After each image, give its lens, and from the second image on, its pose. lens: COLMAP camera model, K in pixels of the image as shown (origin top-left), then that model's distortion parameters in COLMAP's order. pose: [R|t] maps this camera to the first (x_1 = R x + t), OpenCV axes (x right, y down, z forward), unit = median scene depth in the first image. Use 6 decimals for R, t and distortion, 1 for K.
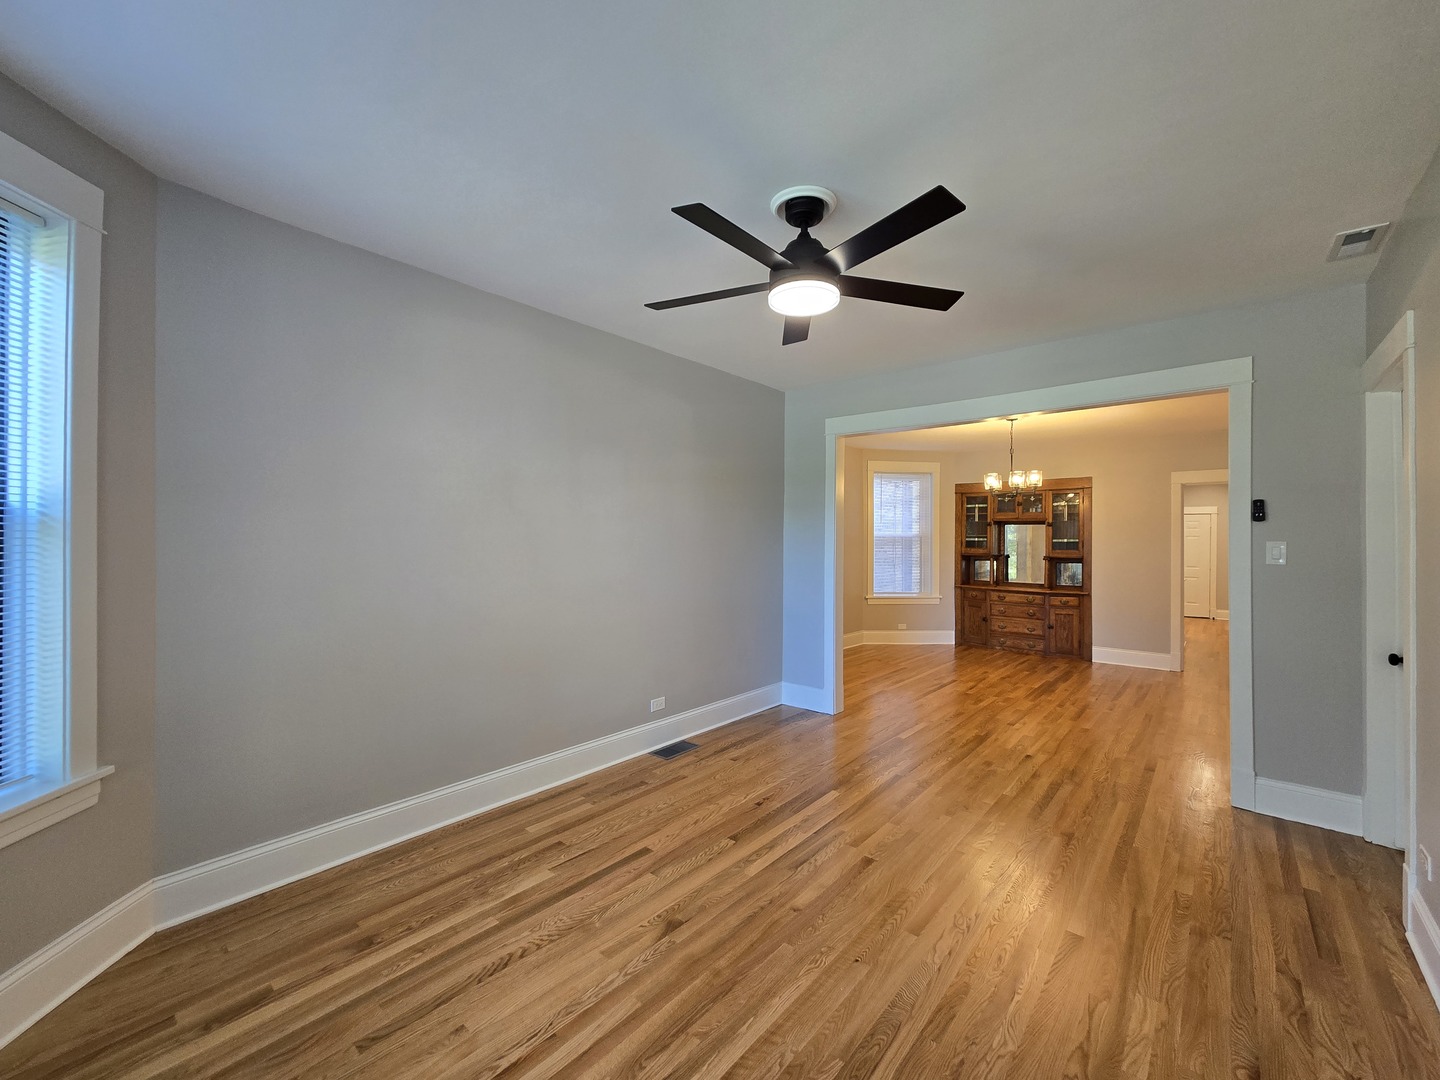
lens RADIAL K [[592.9, 0, 720.0], [0, 592.9, 540.0], [0, 0, 1]] dist [0.002169, 0.001107]
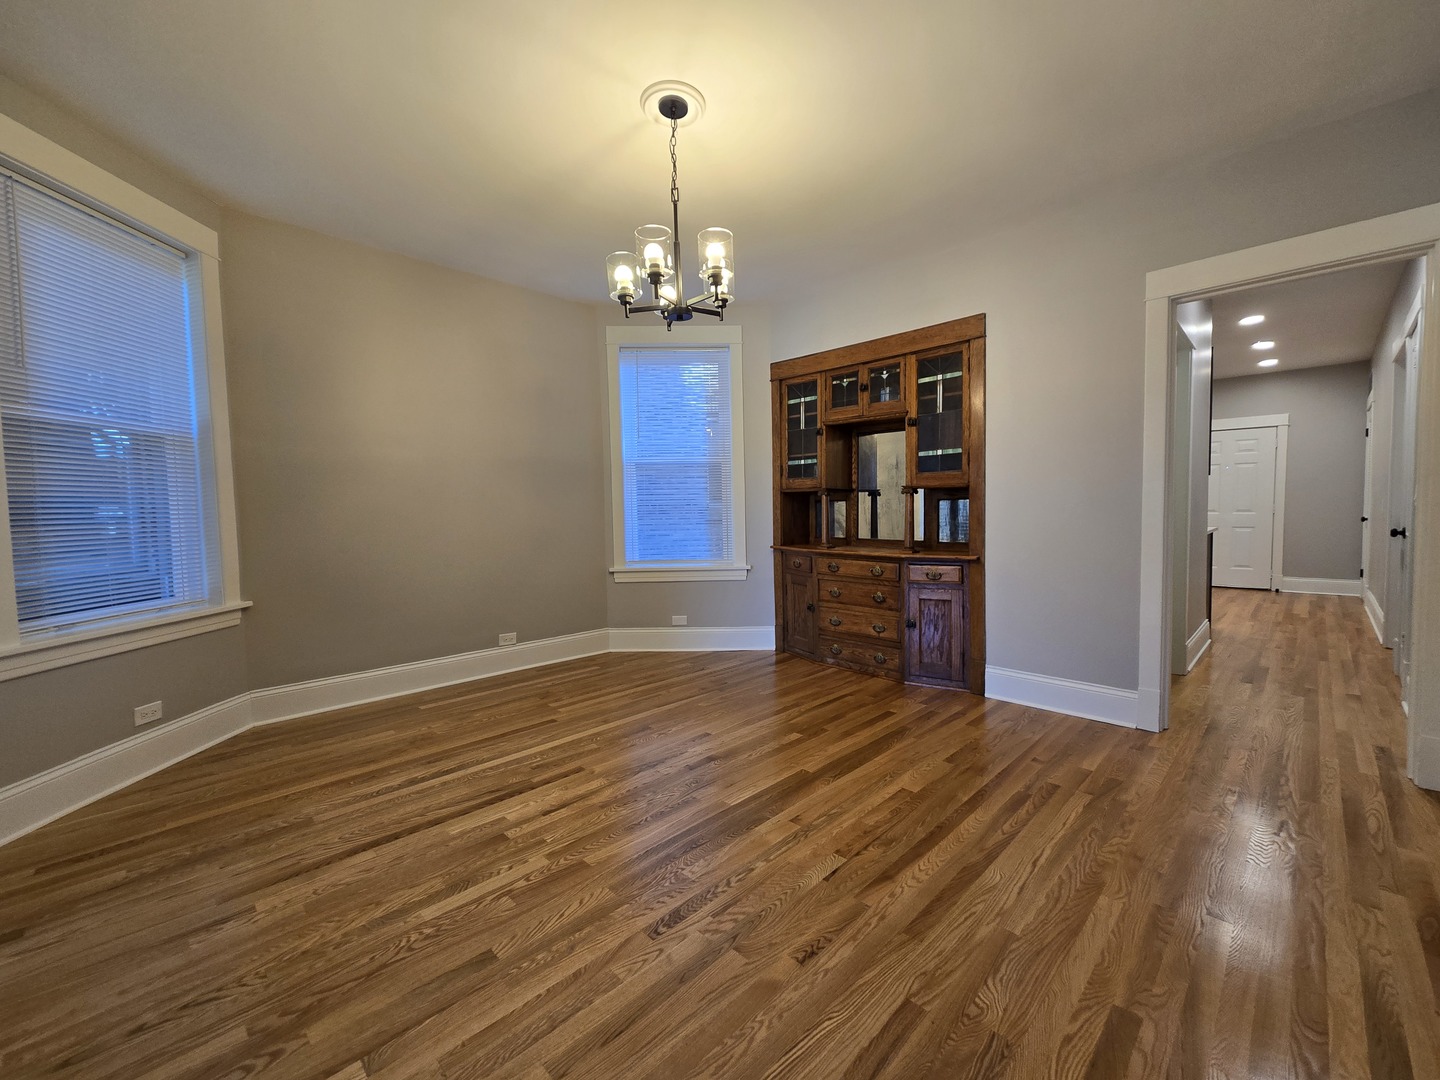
lens RADIAL K [[592.9, 0, 720.0], [0, 592.9, 540.0], [0, 0, 1]] dist [0.002169, 0.001107]
pose [[0.996496, -0.019237, -0.081392, 0.409386], [0.023805, 0.998174, 0.055524, 0.039482], [0.080176, -0.057267, 0.995134, 0.454930]]
